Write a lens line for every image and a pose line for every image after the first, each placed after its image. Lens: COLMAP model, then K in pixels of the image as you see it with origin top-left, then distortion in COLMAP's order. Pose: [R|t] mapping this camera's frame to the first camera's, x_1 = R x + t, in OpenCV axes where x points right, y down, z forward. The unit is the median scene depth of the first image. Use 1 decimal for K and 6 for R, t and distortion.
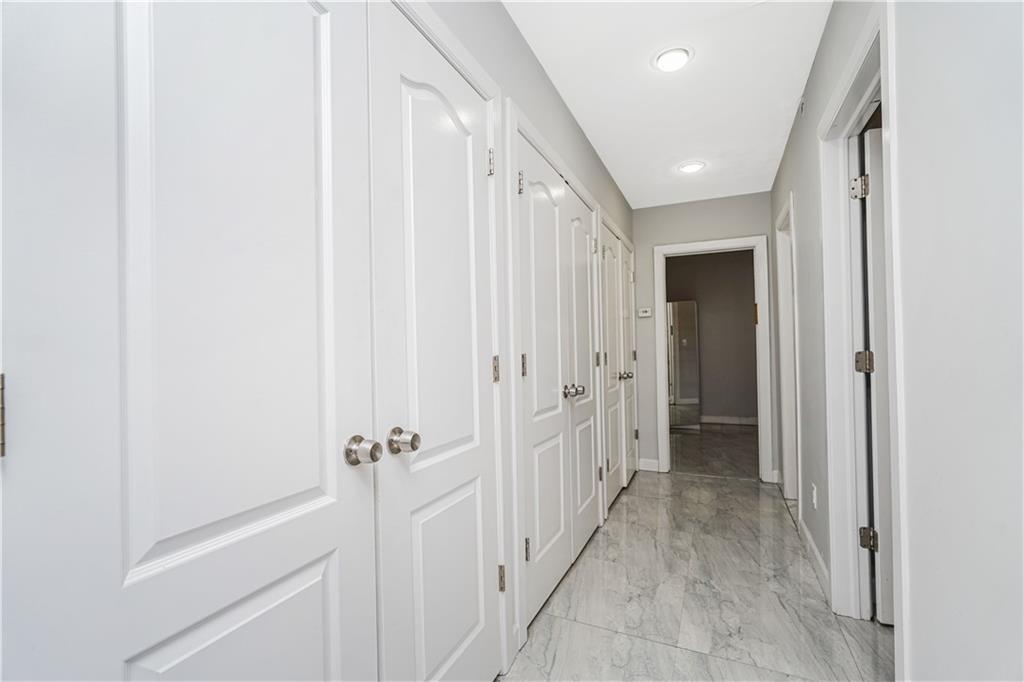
lens RADIAL K [[475.5, 0, 535.9], [0, 475.5, 340.8], [0, 0, 1]] dist [0.000964, 0.000252]
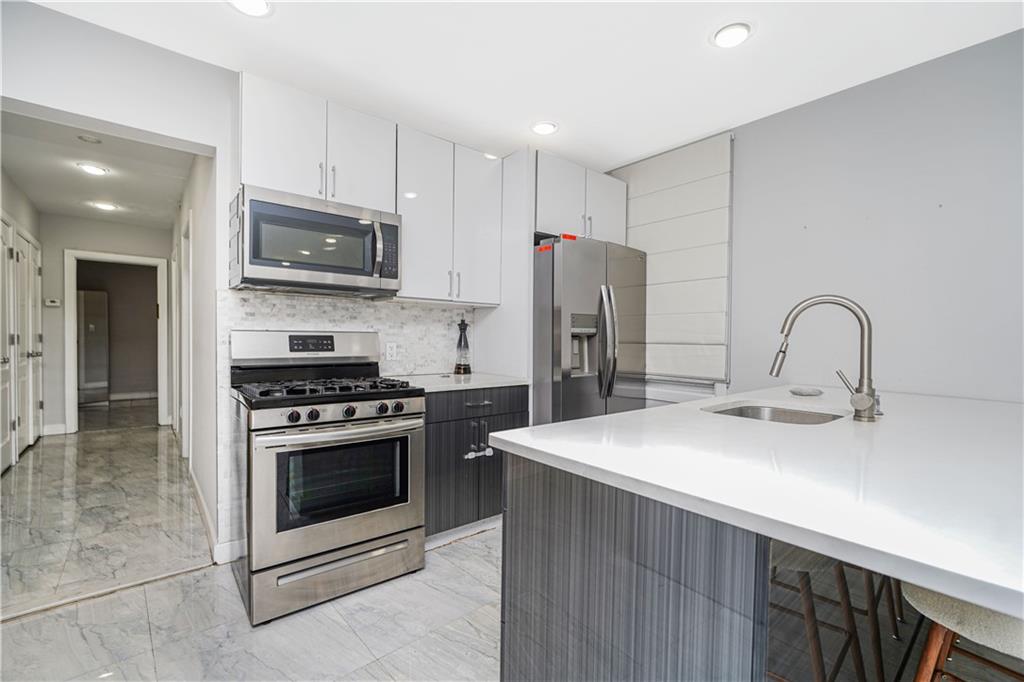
lens RADIAL K [[438.8, 0, 509.4], [0, 438.8, 343.3], [0, 0, 1]] dist [-0.018364, 0.000065]
pose [[0.477516, 0.005786, 0.878604, -0.186512], [-0.033358, 0.999377, 0.011549, -0.008820], [-0.877989, -0.034824, 0.477412, -0.574195]]
